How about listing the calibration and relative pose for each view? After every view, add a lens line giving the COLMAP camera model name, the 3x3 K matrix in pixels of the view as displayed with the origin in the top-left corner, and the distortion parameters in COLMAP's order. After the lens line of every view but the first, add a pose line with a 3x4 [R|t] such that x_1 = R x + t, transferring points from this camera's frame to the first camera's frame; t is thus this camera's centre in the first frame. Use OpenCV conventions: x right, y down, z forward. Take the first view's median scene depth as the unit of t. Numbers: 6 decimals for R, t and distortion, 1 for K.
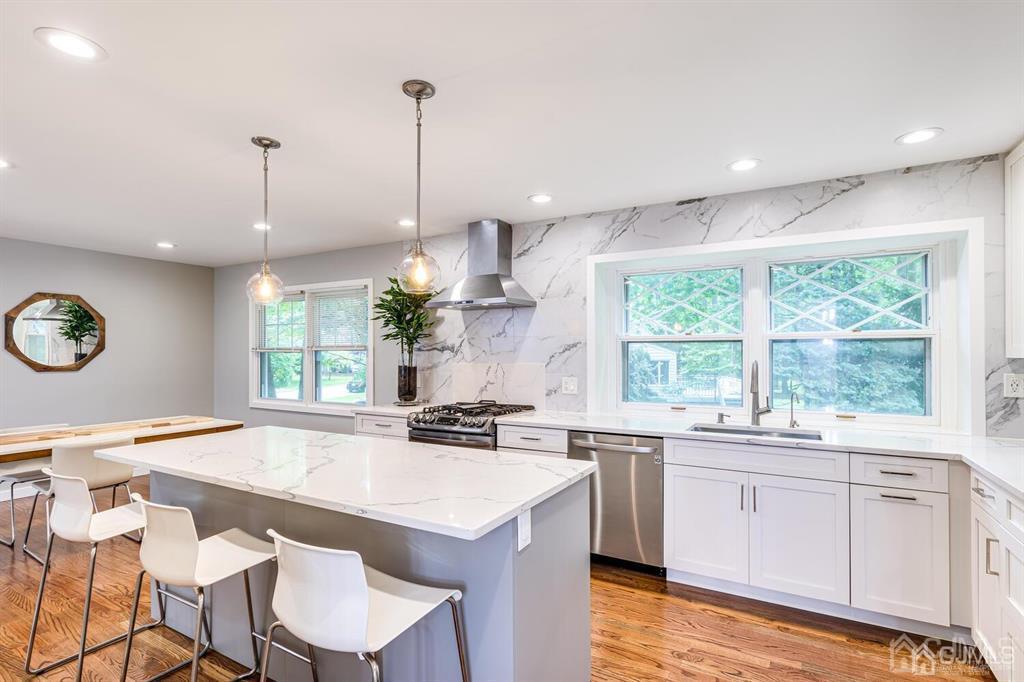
lens RADIAL K [[498.8, 0, 518.9], [0, 498.8, 350.2], [0, 0, 1]] dist [0.000776, -0.000928]
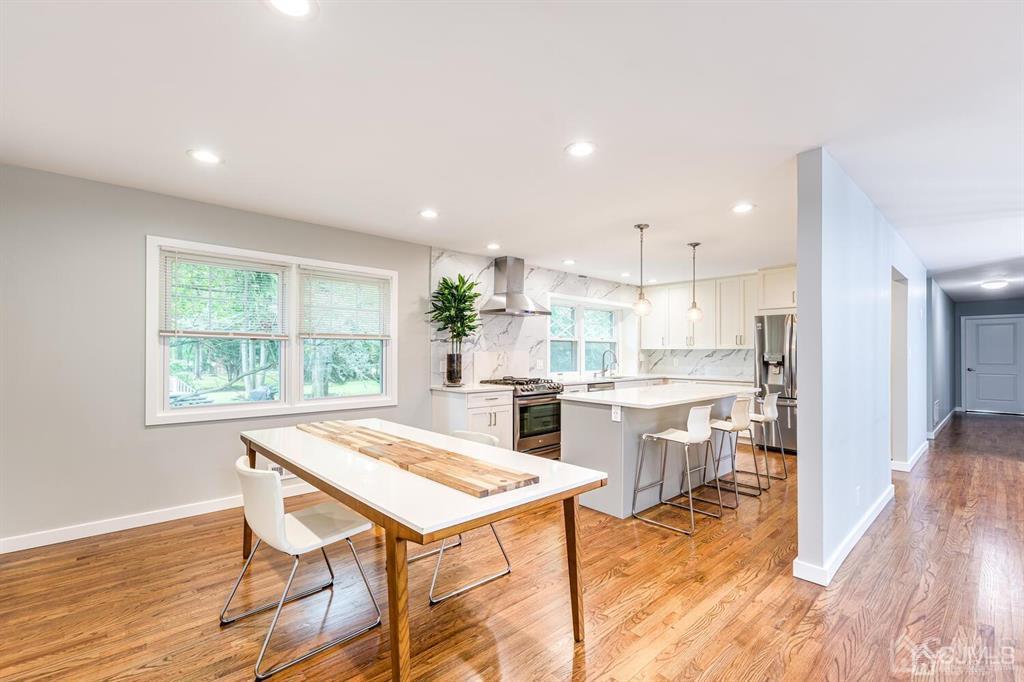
lens RADIAL K [[442.9, 0, 517.6], [0, 442.9, 350.5], [0, 0, 1]] dist [0.003302, -0.000943]
pose [[0.310898, 0.005645, 0.950427, -1.453864], [-0.010491, 0.999942, -0.002507, 0.028289], [-0.950385, -0.009191, 0.310939, 0.618328]]
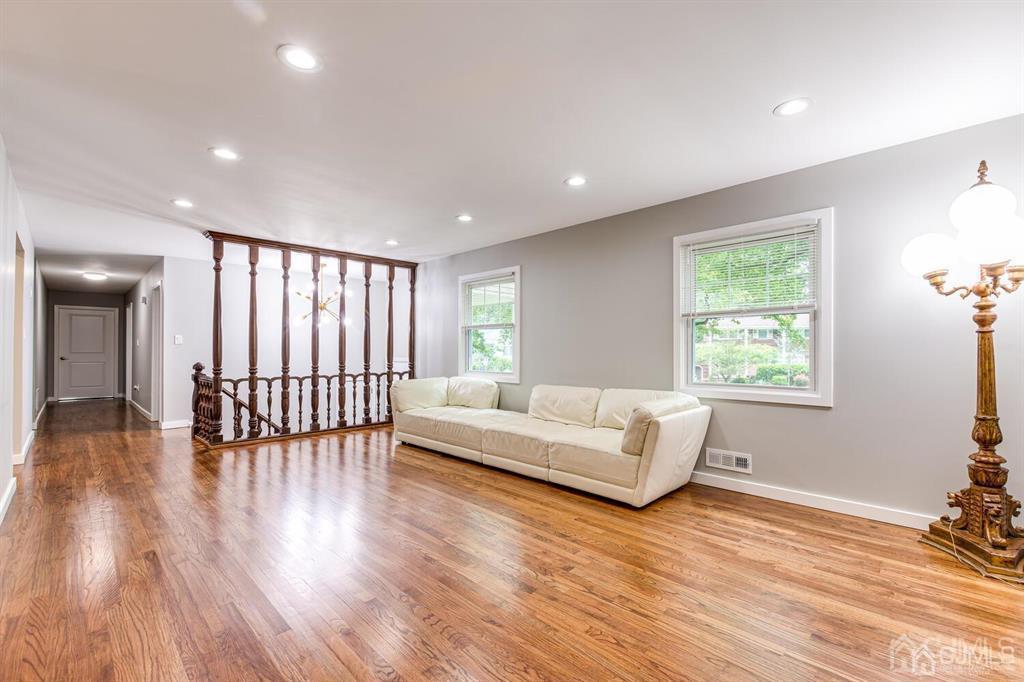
lens RADIAL K [[442.9, 0, 517.3], [0, 442.9, 349.6], [0, 0, 1]] dist [0.003302, -0.000943]
pose [[-0.963660, -0.001569, 0.267127, -1.440211], [-0.004991, 0.999914, -0.012134, 0.072357], [-0.267085, -0.013026, -0.963585, 0.718185]]
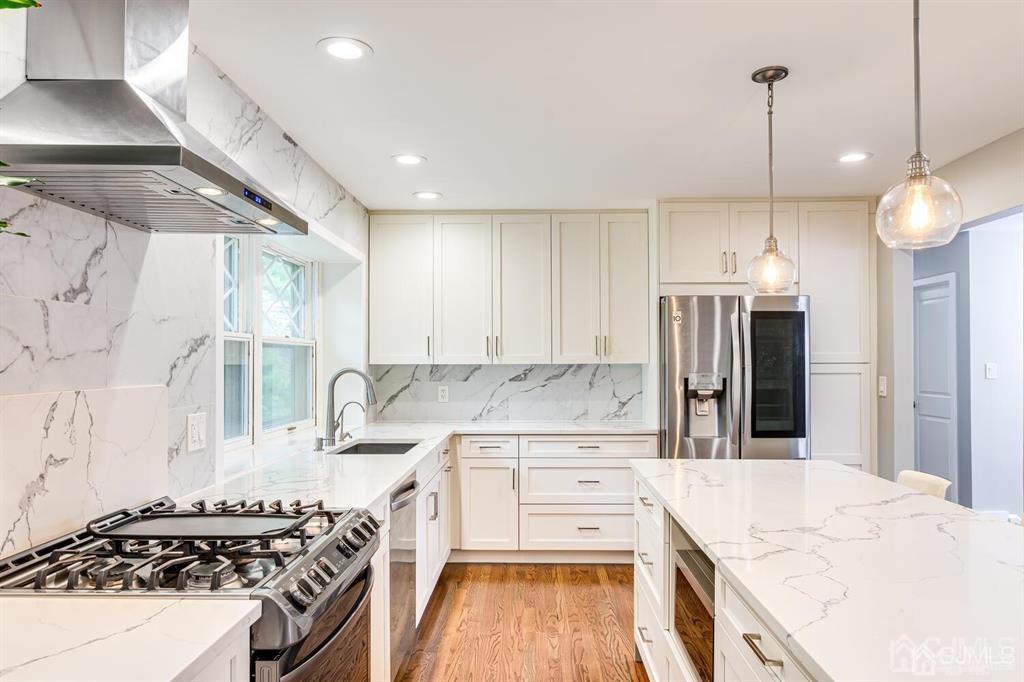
lens RADIAL K [[686.3, 0, 516.6], [0, 686.3, 355.6], [0, 0, 1]] dist [-0.001935, 0.000963]
pose [[-0.468696, 0.010560, 0.883296, -0.592937], [-0.004268, 0.999890, -0.014218, 0.011531], [-0.883349, -0.010434, -0.468600, 1.079676]]
